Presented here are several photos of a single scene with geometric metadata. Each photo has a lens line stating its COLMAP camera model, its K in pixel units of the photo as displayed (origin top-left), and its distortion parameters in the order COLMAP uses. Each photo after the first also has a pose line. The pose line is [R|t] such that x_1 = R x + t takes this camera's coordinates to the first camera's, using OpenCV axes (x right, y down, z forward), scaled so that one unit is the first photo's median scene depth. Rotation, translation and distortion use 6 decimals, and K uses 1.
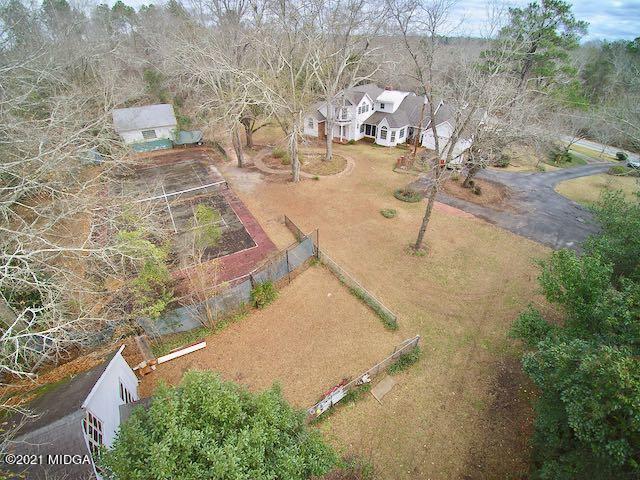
lens RADIAL K [[290.3, 0, 328.5], [0, 290.3, 242.8], [0, 0, 1]] dist [-0.030543, -0.016703]
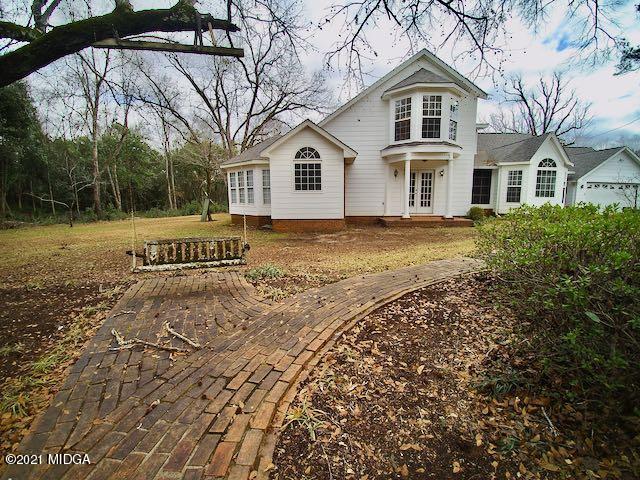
lens RADIAL K [[290.3, 0, 328.5], [0, 290.3, 242.8], [0, 0, 1]] dist [-0.030543, -0.016703]
pose [[0.800541, -0.106755, 0.589693, -0.244733], [0.361377, 0.870961, -0.332915, -0.338537], [-0.478059, 0.479614, 0.735819, 1.041357]]
